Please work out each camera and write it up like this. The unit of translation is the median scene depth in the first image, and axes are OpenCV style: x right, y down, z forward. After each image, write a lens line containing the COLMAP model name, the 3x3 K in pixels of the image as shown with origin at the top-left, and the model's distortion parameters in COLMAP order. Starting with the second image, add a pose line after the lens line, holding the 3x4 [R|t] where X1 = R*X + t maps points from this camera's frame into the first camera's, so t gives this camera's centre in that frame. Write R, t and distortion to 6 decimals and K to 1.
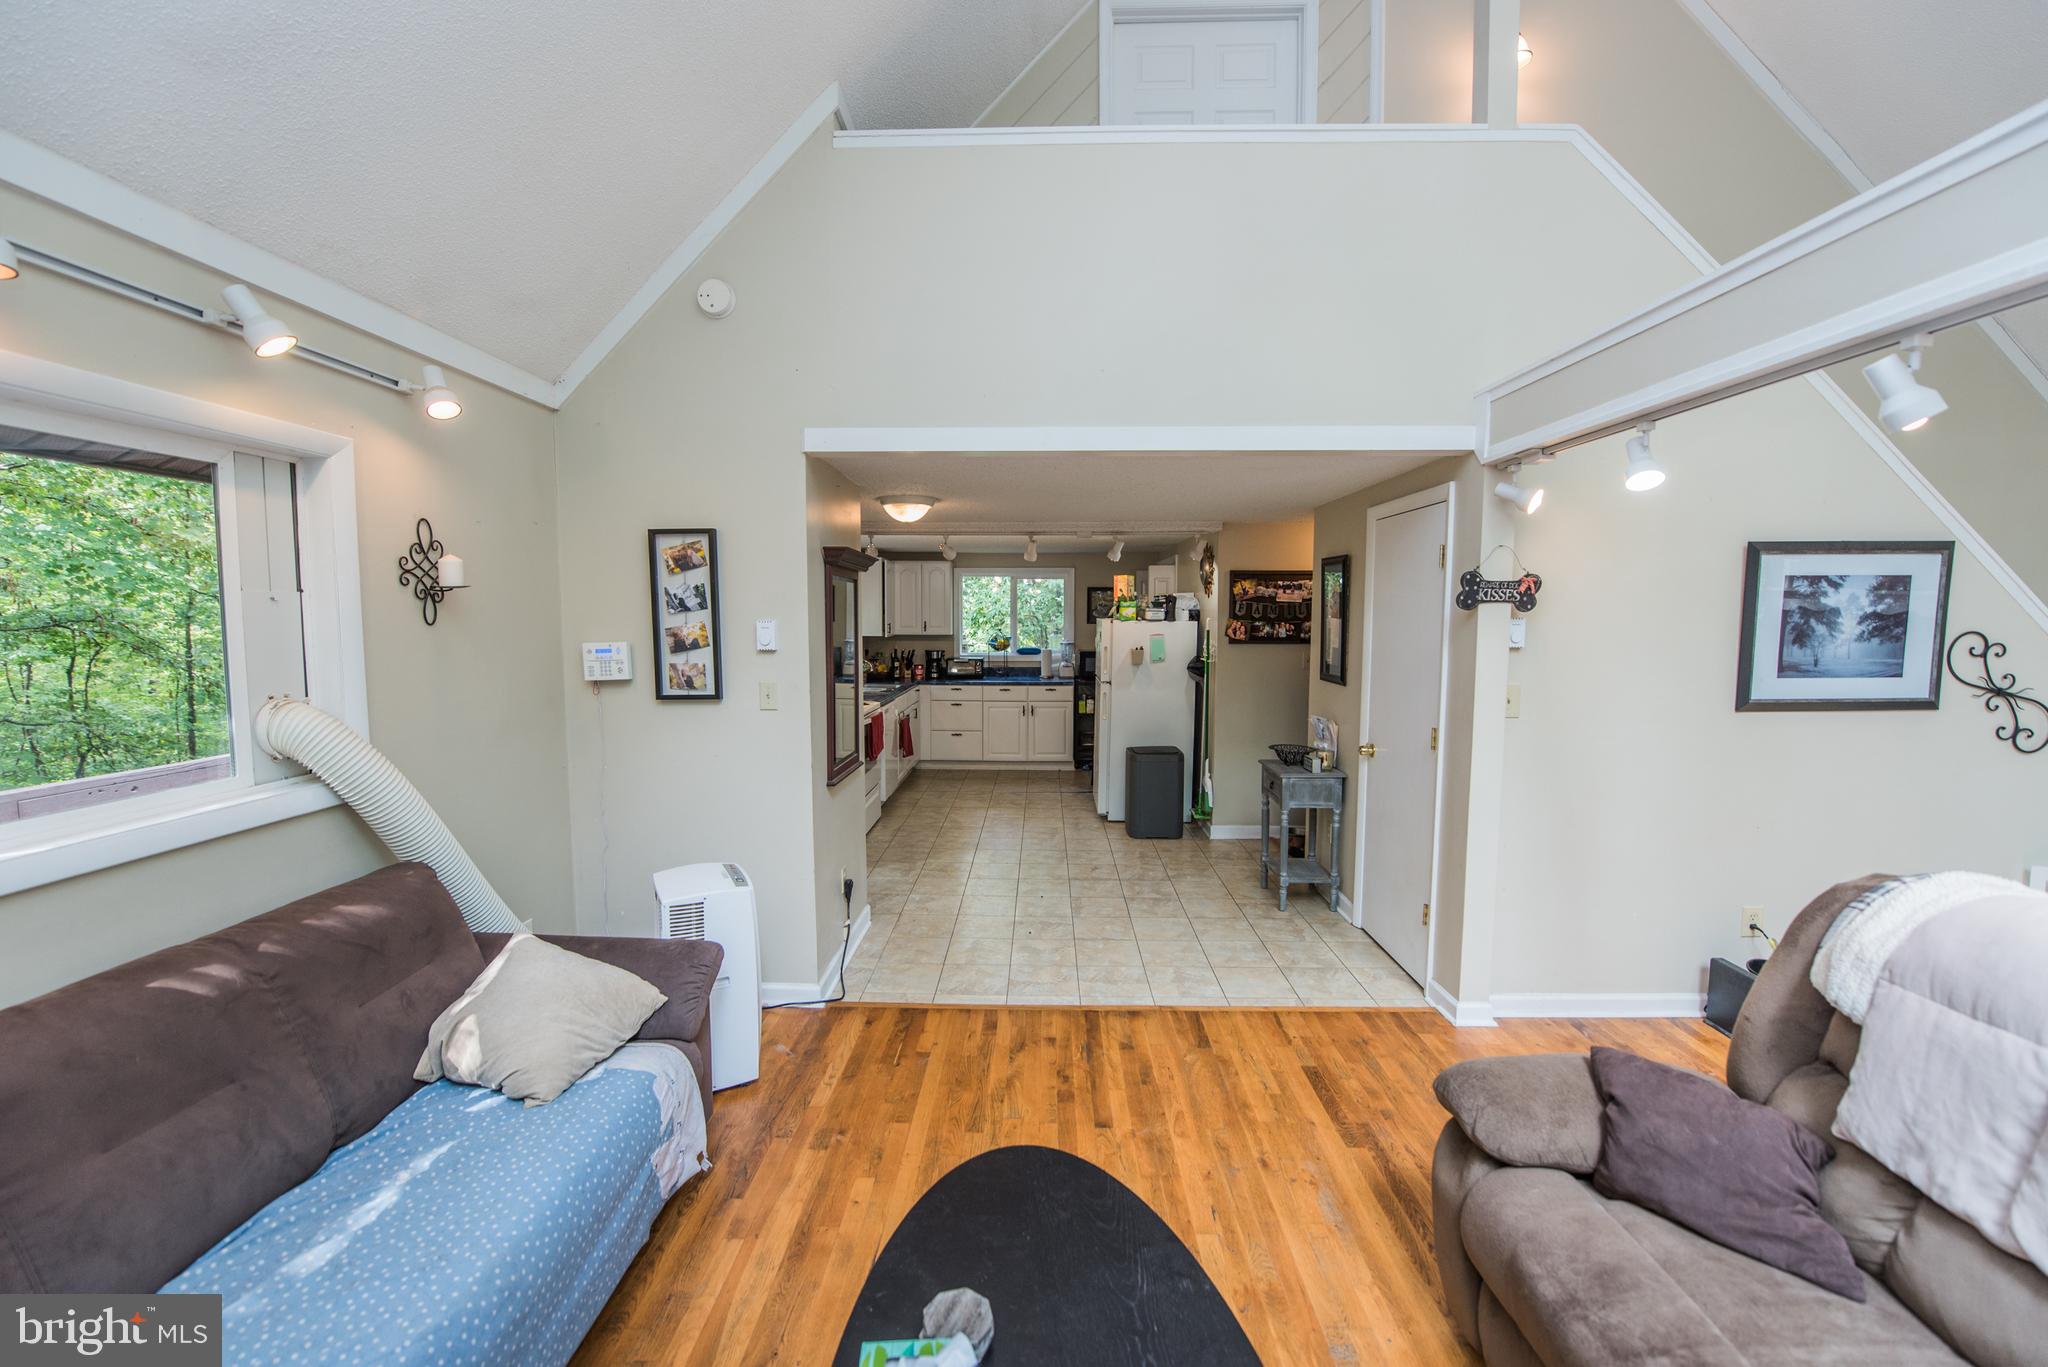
lens RADIAL K [[817.2, 0, 1017.9], [0, 817.2, 685.4], [0, 0, 1]] dist [-0.018213, -0.002694]
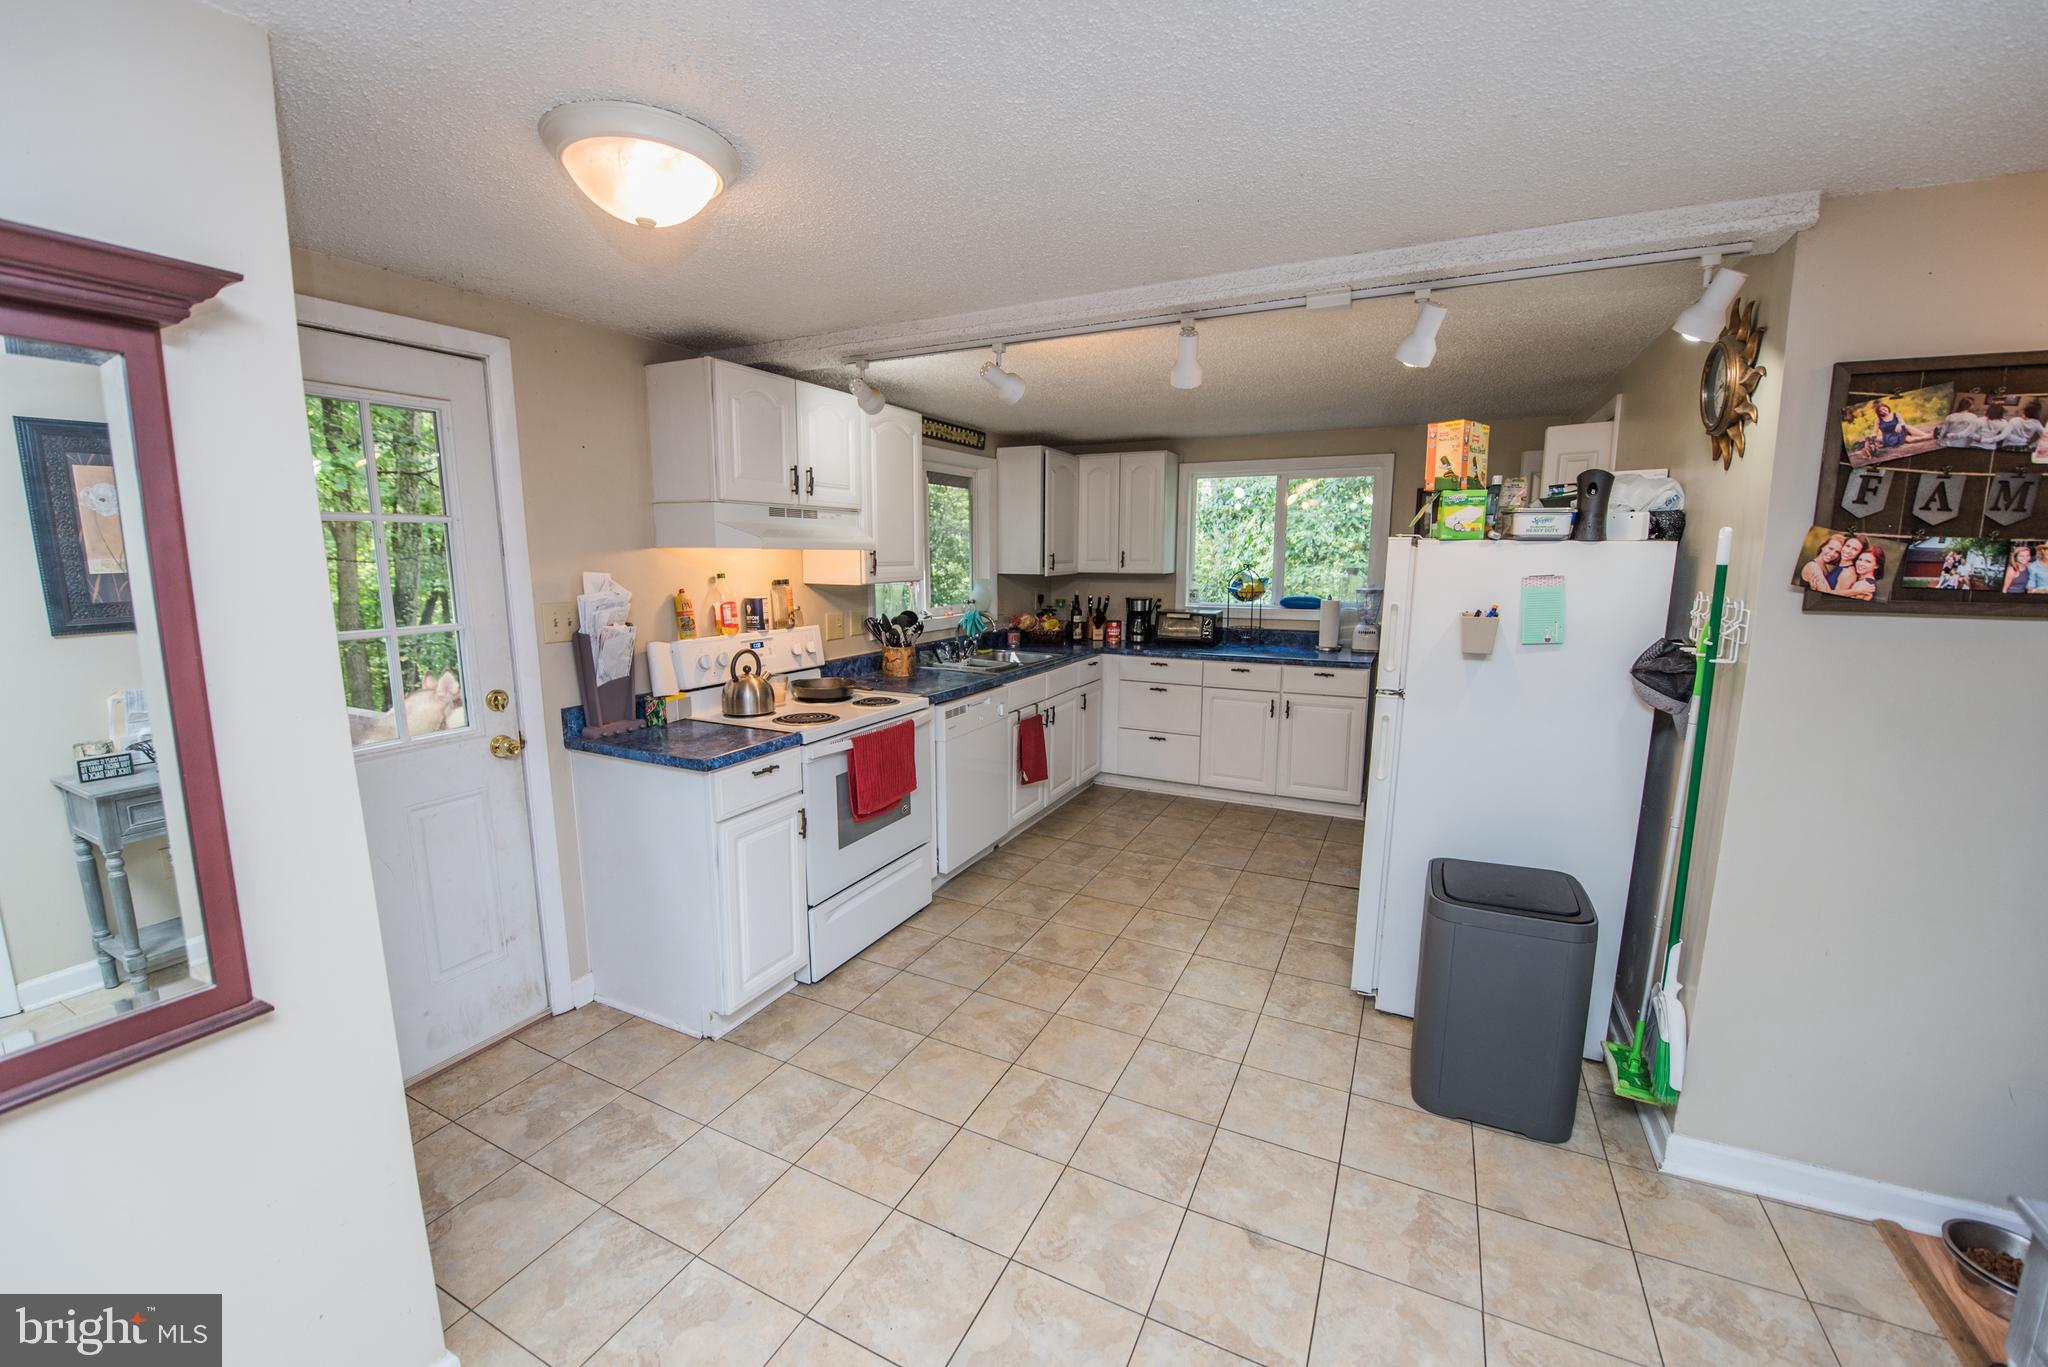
lens RADIAL K [[817.2, 0, 1024.2], [0, 817.2, 682.7], [0, 0, 1]] dist [-0.018213, -0.002694]
pose [[0.909229, 0.064081, -0.411335, 0.201428], [-0.034602, 0.996296, 0.078726, -0.064421], [0.414856, -0.057346, 0.908078, 1.031032]]
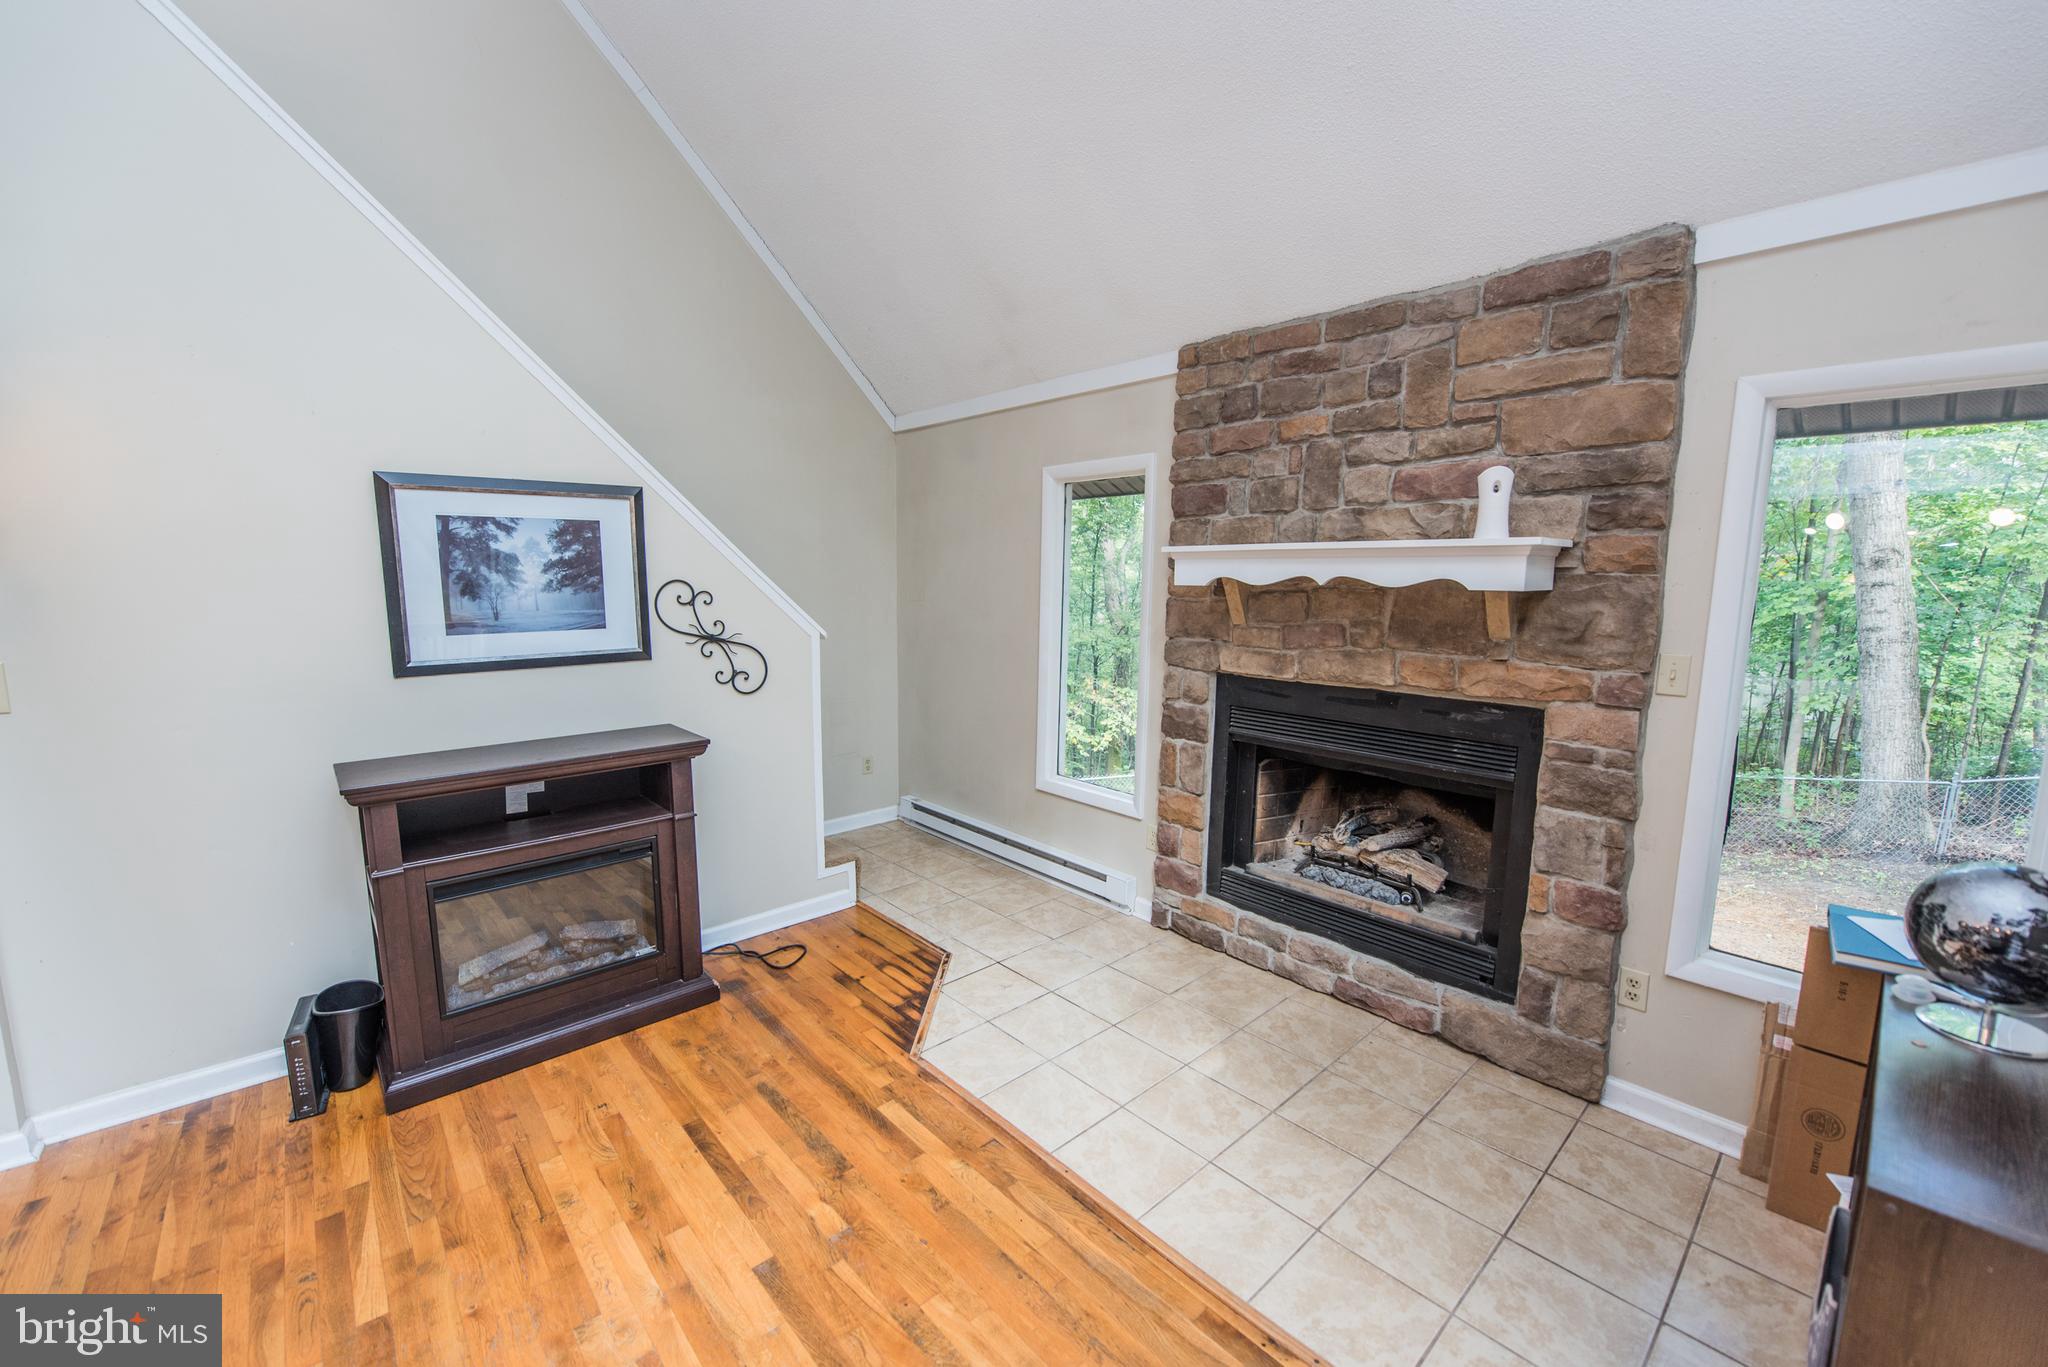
lens RADIAL K [[817.2, 0, 1003.4], [0, 817.2, 684.9], [0, 0, 1]] dist [-0.018213, -0.002694]
pose [[0.731111, -0.087314, 0.676648, 0.737092], [0.052159, 0.996028, 0.072170, 0.011122], [-0.680262, -0.017471, 0.732761, -0.040442]]
